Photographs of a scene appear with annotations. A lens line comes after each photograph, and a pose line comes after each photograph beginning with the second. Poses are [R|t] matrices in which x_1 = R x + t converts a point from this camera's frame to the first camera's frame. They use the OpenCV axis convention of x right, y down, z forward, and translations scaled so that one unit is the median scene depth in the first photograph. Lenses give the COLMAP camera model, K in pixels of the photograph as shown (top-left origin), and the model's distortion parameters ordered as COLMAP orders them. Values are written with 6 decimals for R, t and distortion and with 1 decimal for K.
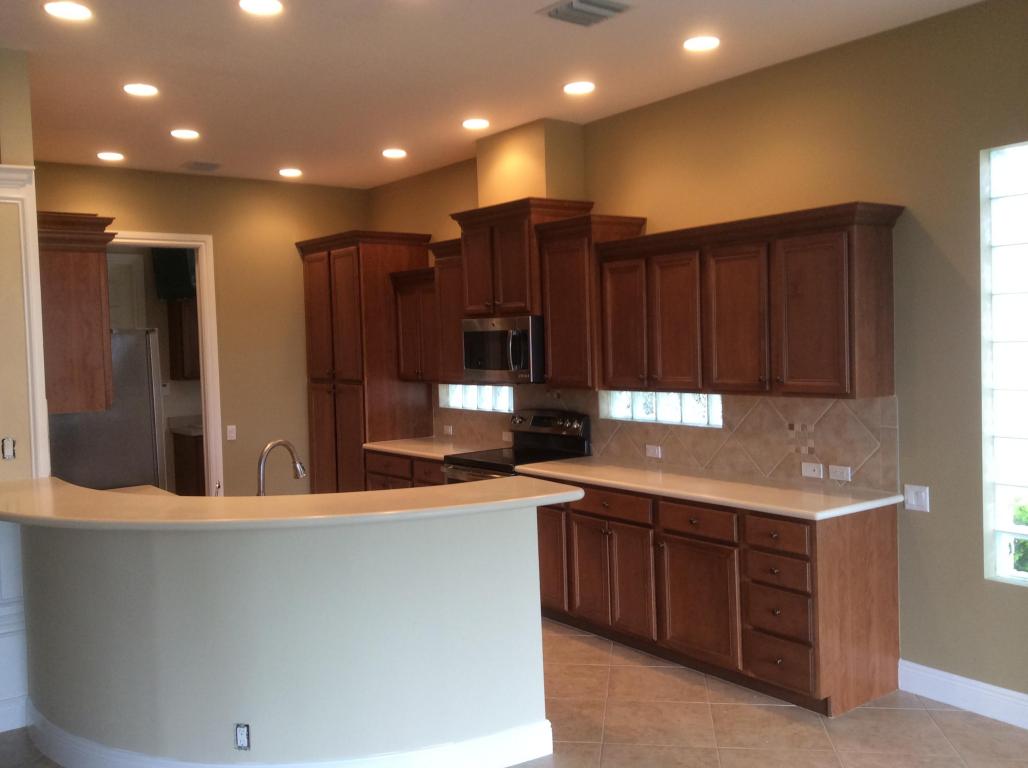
lens RADIAL K [[935.0, 0, 517.5], [0, 935.0, 373.2], [0, 0, 1]] dist [0.163289, -0.293952]
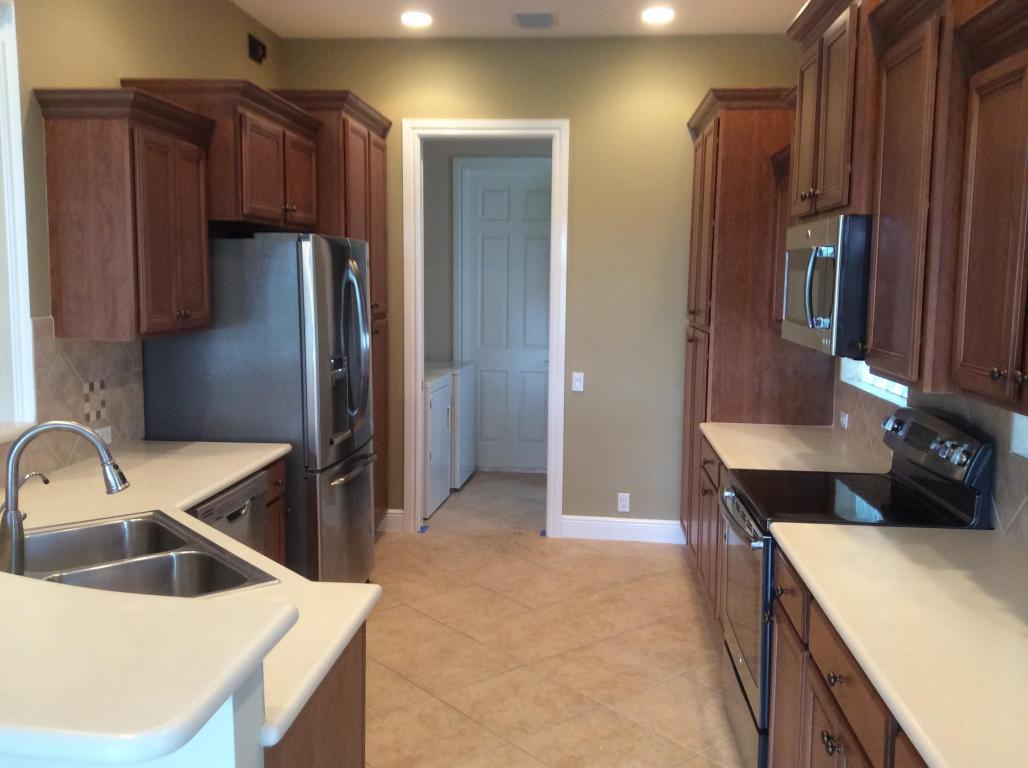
lens RADIAL K [[935.0, 0, 517.5], [0, 935.0, 373.2], [0, 0, 1]] dist [0.163289, -0.293952]
pose [[0.739529, 0.106718, -0.664612, 0.262770], [-0.057532, 0.993760, 0.095553, -0.022225], [0.670662, -0.032428, 0.741054, 0.639203]]
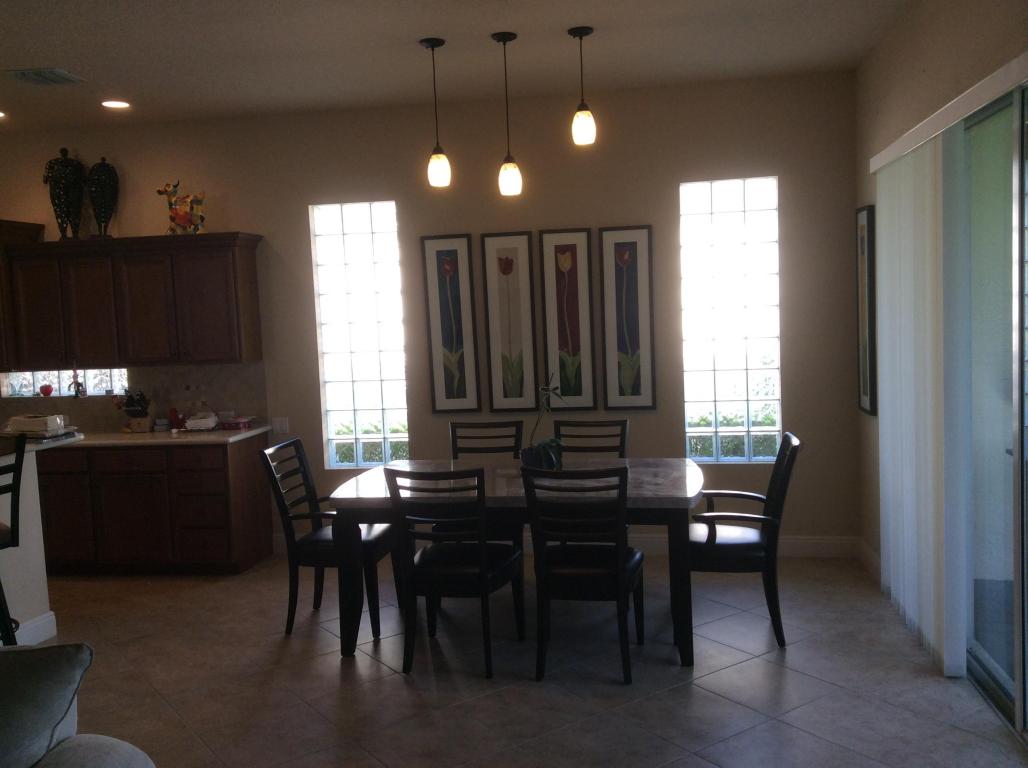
lens RADIAL K [[943.9, 0, 528.4], [0, 943.9, 380.2], [0, 0, 1]] dist [0.153978, -0.291505]
pose [[0.712157, -0.051120, 0.700156, -0.336241], [0.043788, 0.998638, 0.028375, 0.027939], [-0.700653, 0.010451, 0.713425, -0.345306]]
